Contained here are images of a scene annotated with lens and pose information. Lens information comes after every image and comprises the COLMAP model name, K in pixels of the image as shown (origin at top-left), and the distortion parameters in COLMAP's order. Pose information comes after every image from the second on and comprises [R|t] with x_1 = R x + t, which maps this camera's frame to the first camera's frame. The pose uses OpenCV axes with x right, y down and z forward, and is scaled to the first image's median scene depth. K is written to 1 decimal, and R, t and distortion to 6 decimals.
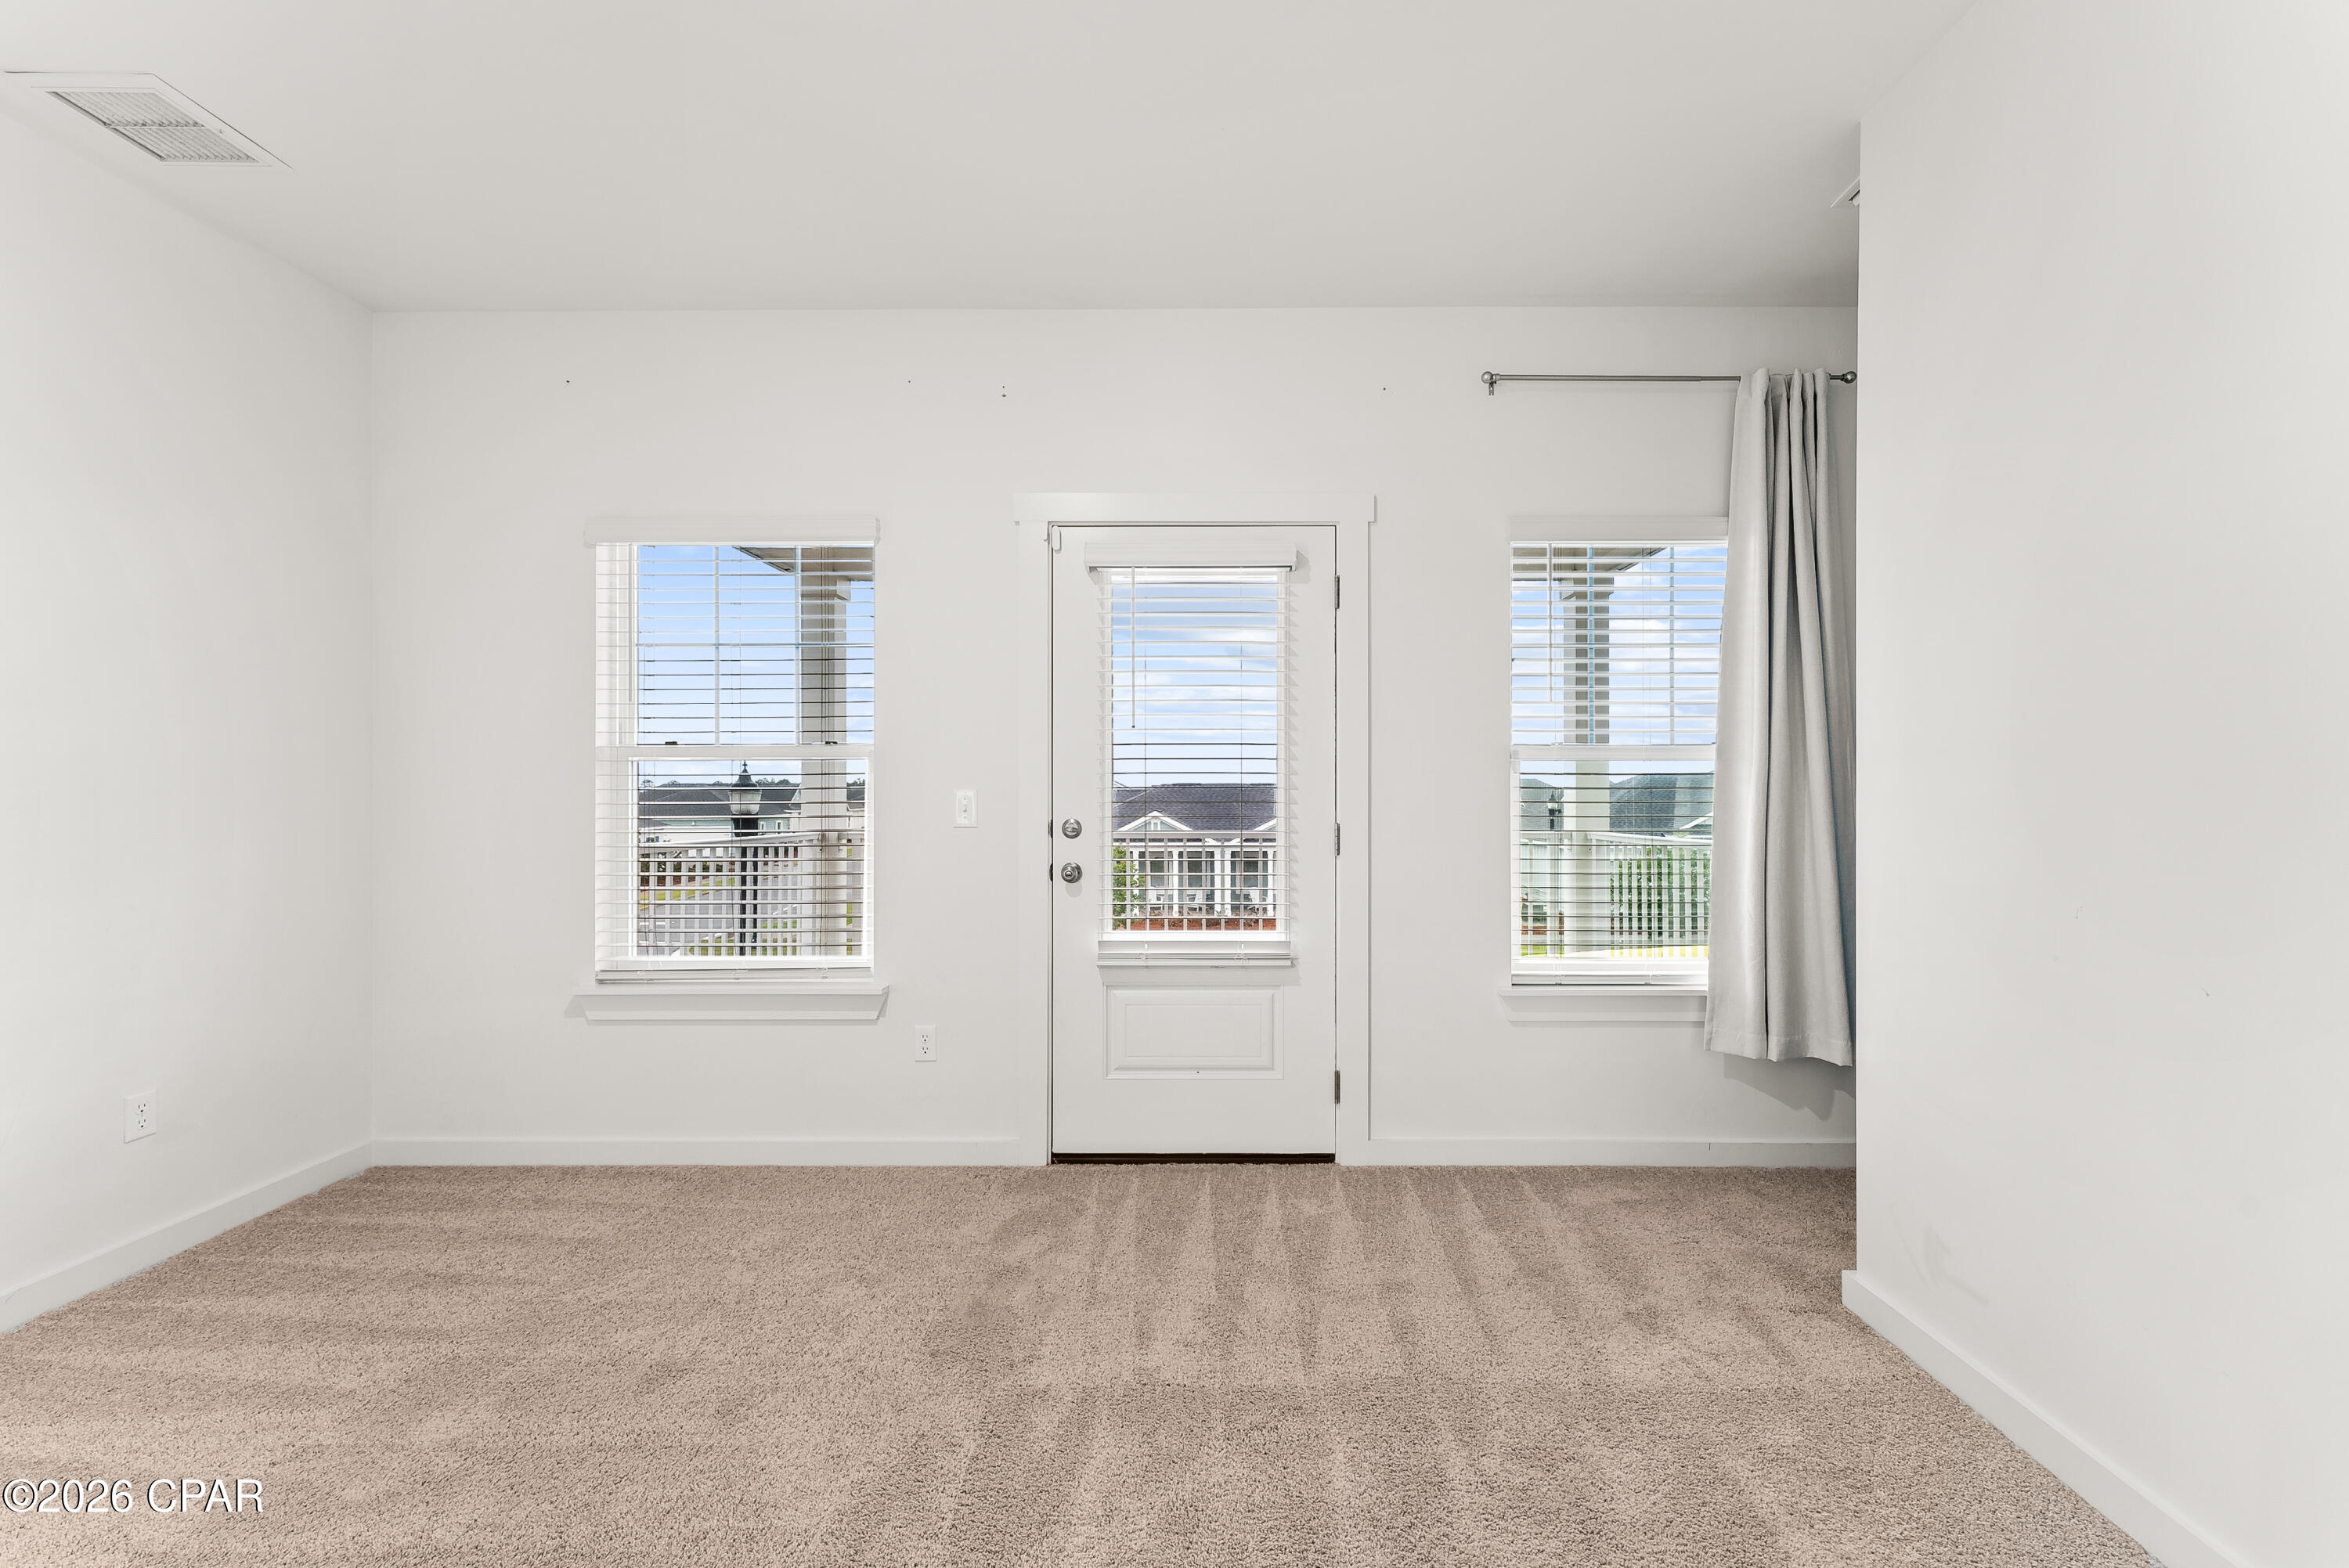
lens RADIAL K [[937.0, 0, 1184.4], [0, 937.0, 786.5], [0, 0, 1]] dist [0.001116, -0.000097]
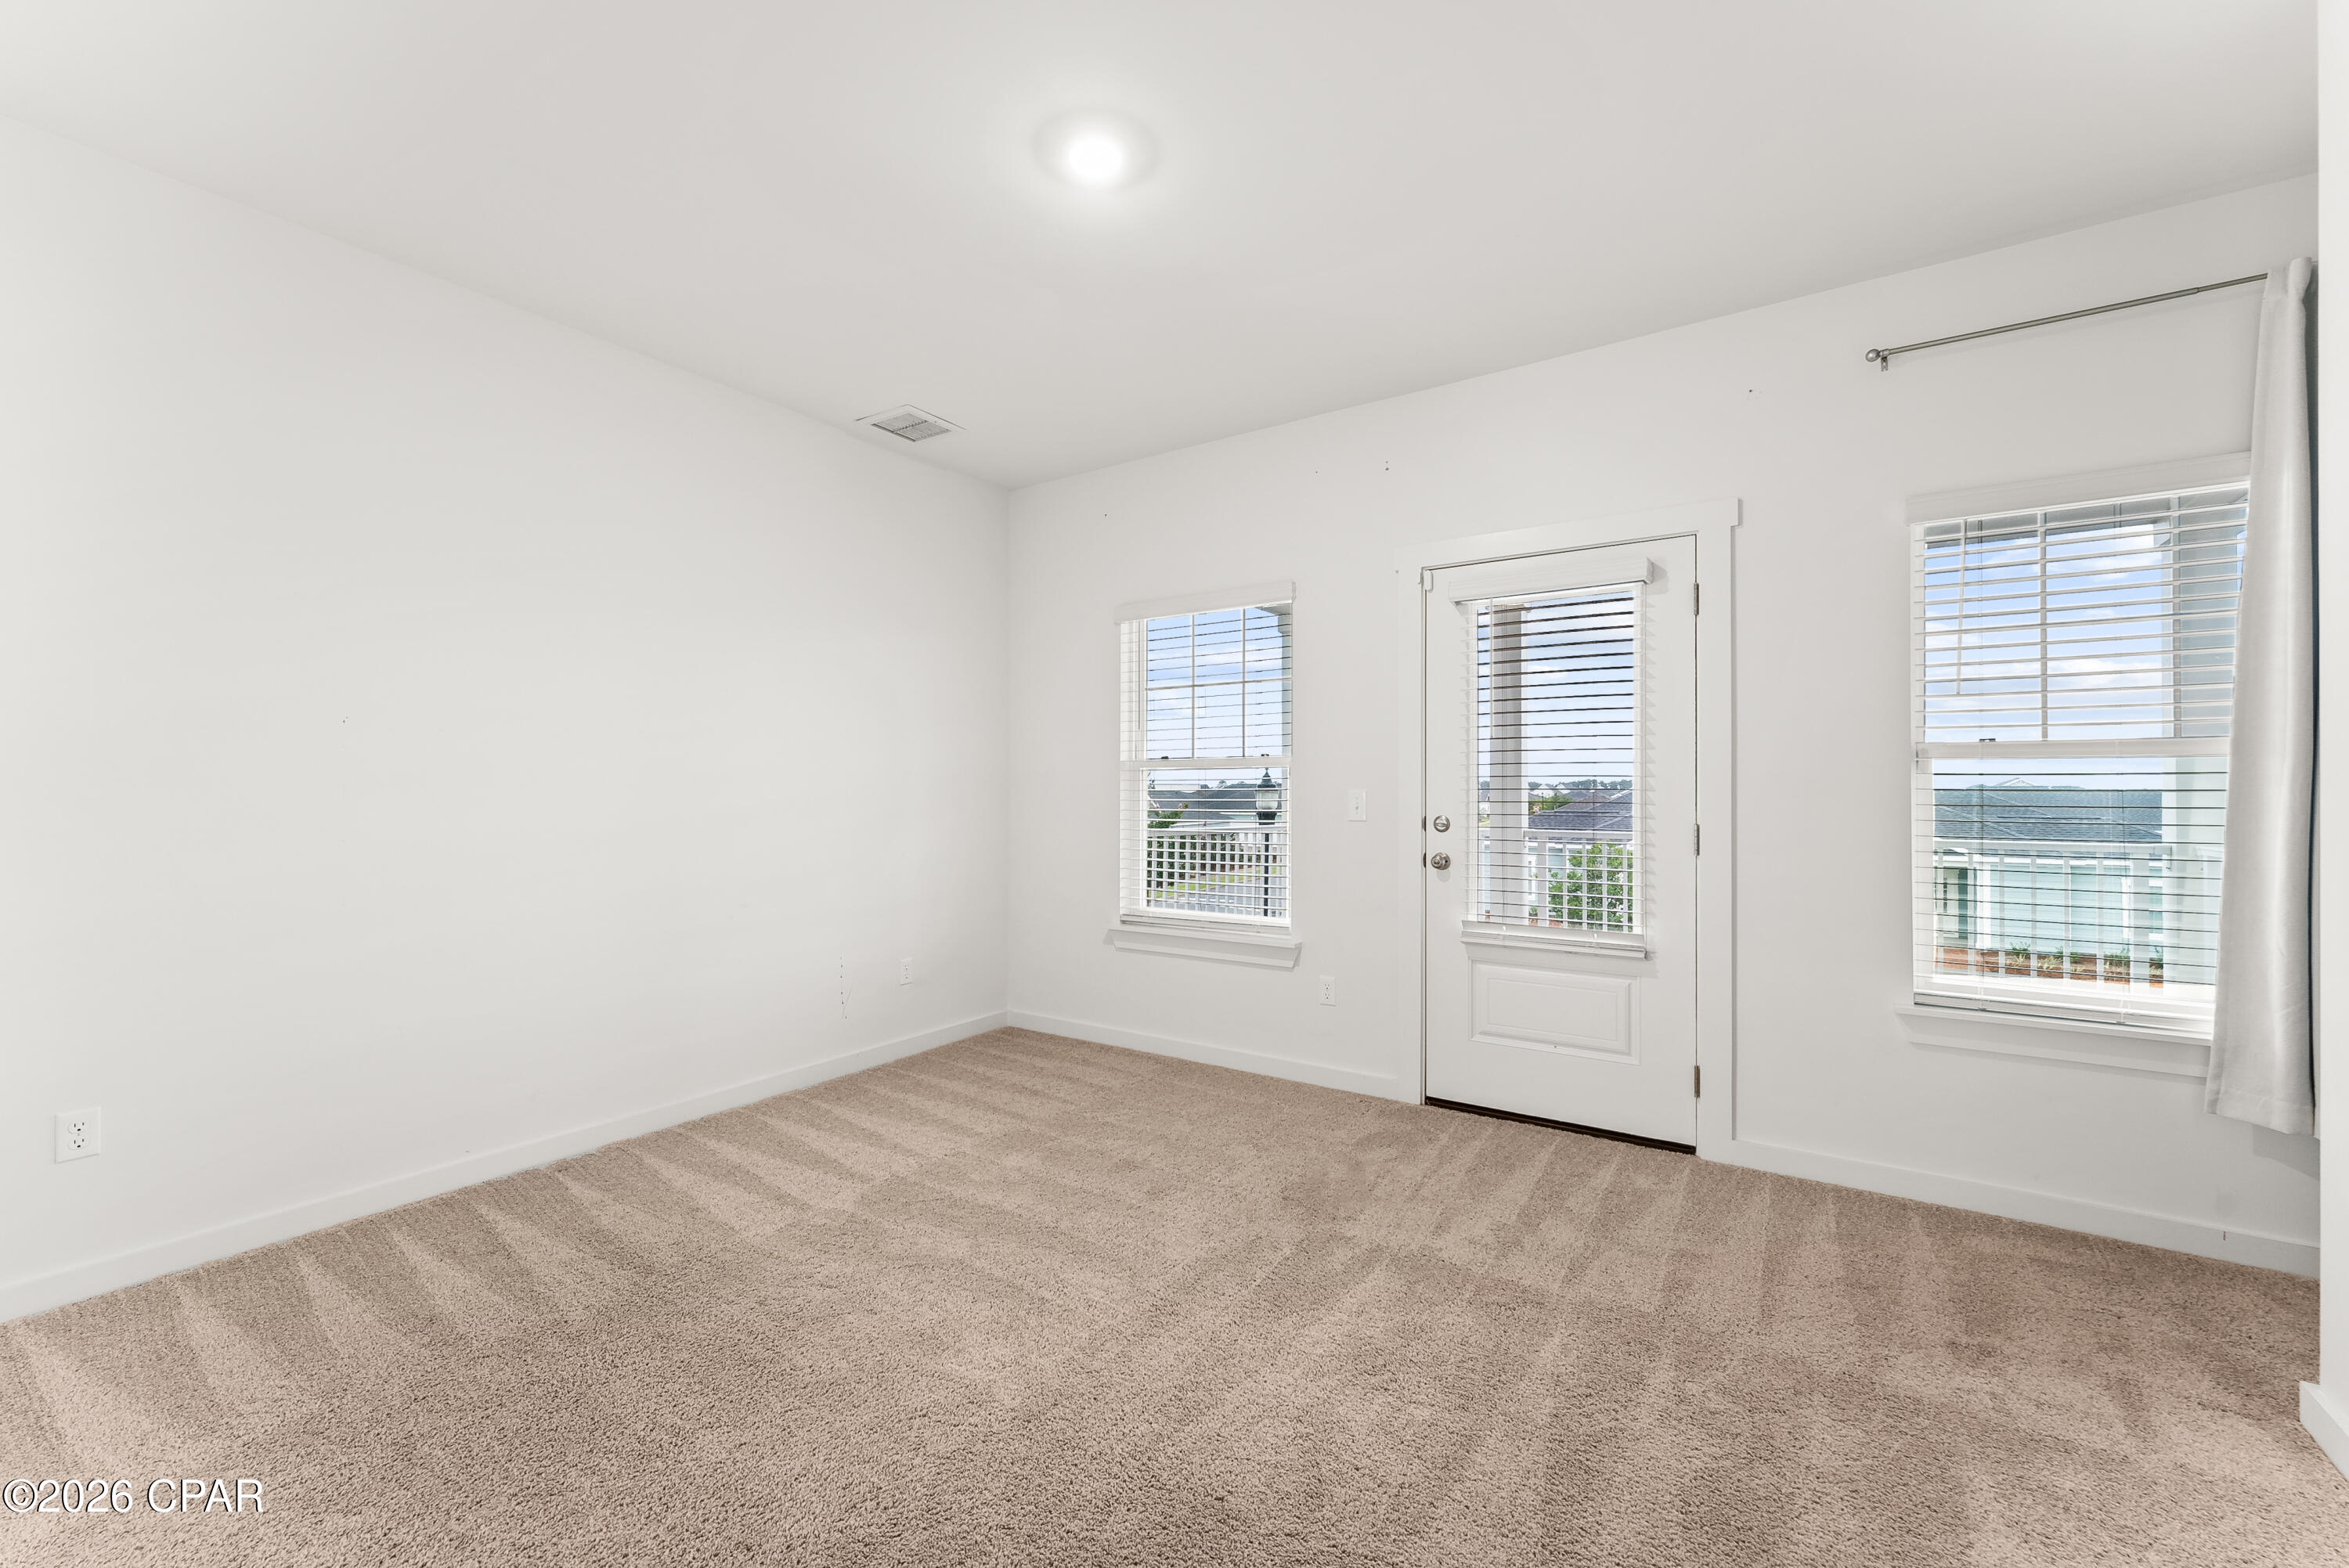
lens RADIAL K [[940.6, 0, 1172.5], [0, 940.6, 780.9], [0, 0, 1]] dist [-0.000032, 0.000110]
pose [[0.830241, -0.004026, -0.557390, 0.280111], [0.000041, 0.999974, -0.007162, -0.000931], [0.557405, 0.005923, 0.830220, -0.188812]]
